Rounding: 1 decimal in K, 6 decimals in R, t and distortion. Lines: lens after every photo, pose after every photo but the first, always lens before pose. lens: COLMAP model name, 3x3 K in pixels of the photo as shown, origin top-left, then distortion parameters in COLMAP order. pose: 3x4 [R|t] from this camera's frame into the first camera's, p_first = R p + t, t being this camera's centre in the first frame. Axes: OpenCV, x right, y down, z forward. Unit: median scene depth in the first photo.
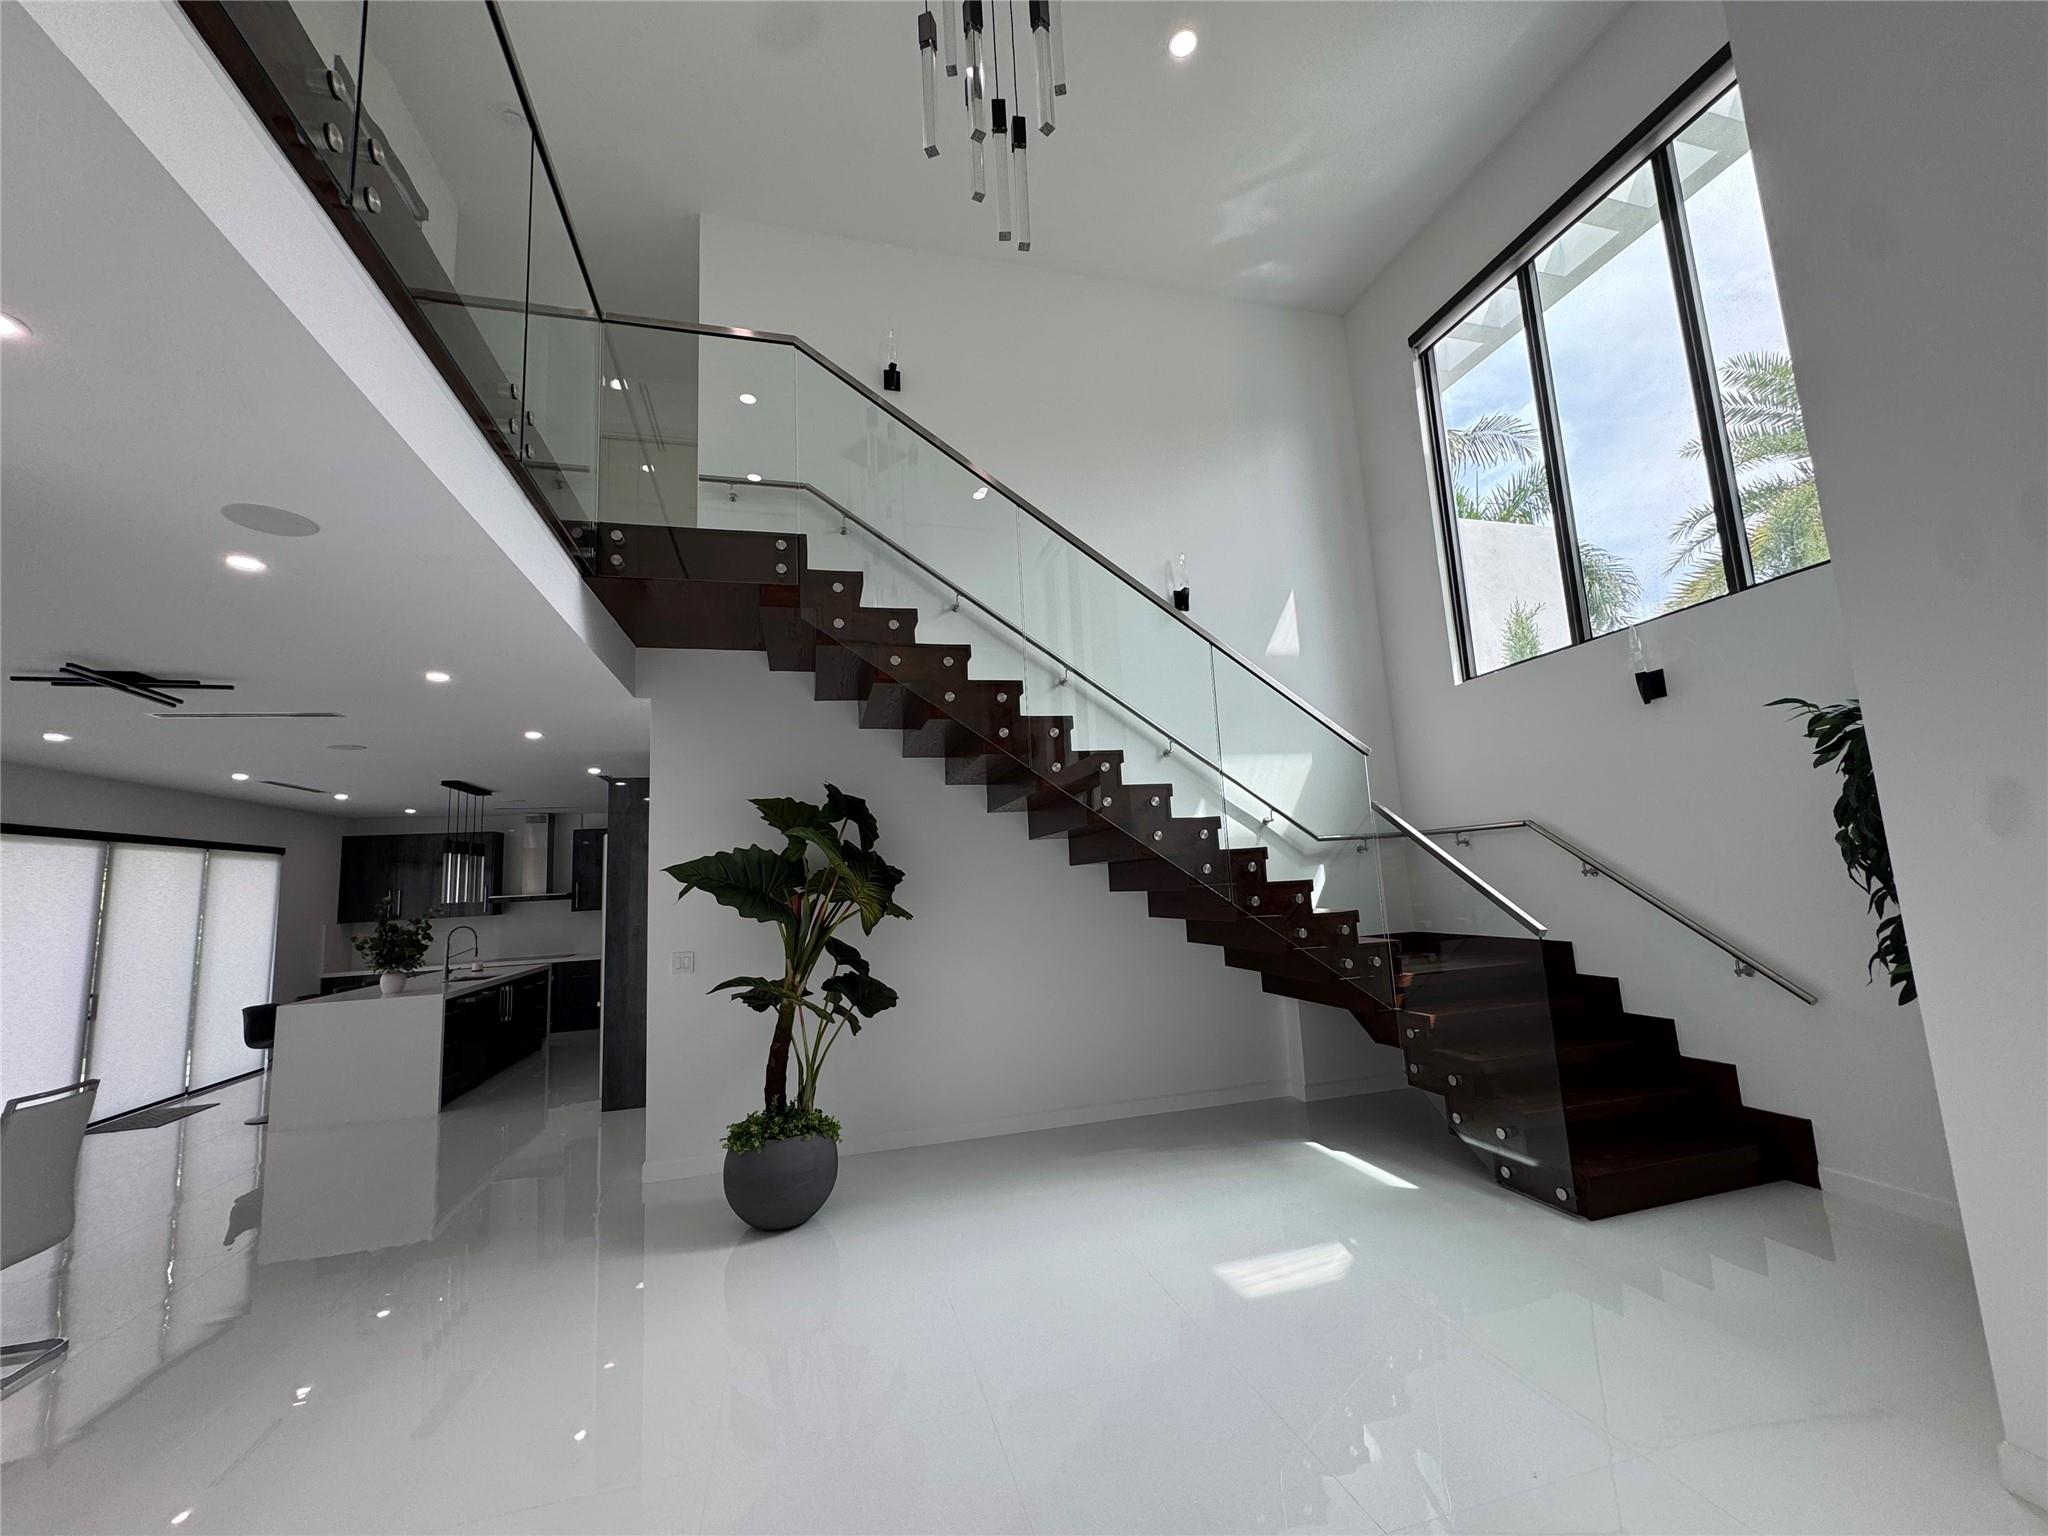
lens RADIAL K [[809.4, 0, 1018.5], [0, 809.4, 773.0], [0, 0, 1]] dist [0.002141, 0.000084]
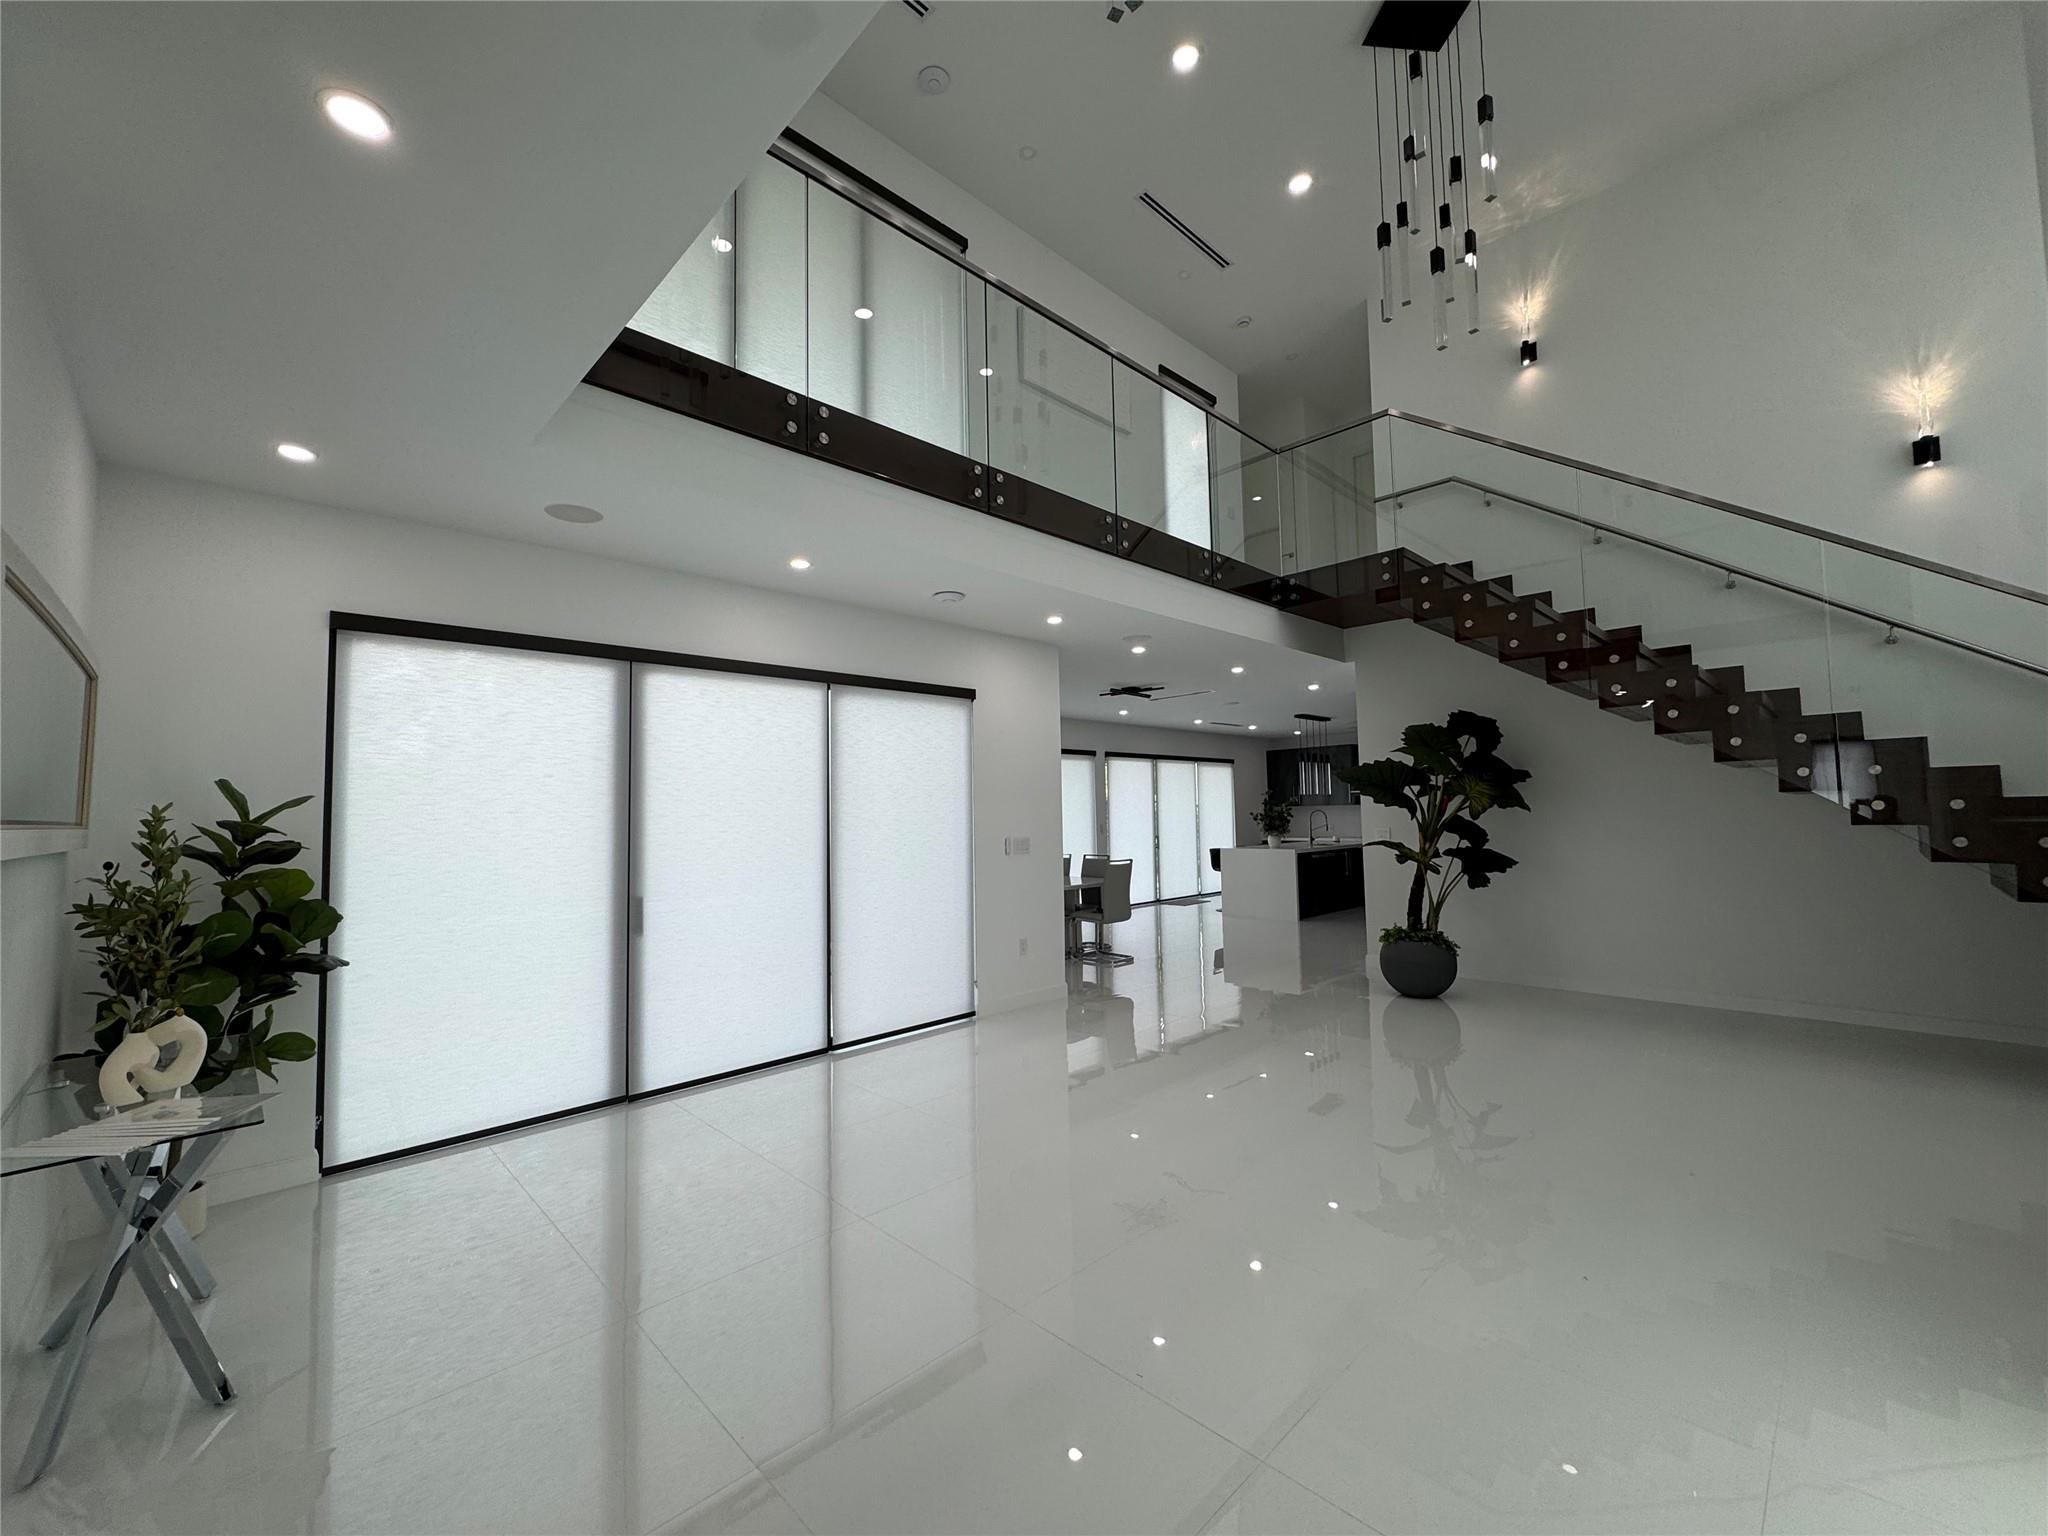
lens RADIAL K [[809.4, 0, 1018.5], [0, 809.4, 773.0], [0, 0, 1]] dist [0.002141, 0.000084]
pose [[0.488666, -0.003115, -0.872465, 0.569391], [0.109485, 0.992308, 0.057779, -0.040955], [0.865574, -0.123757, 0.485248, -0.312141]]
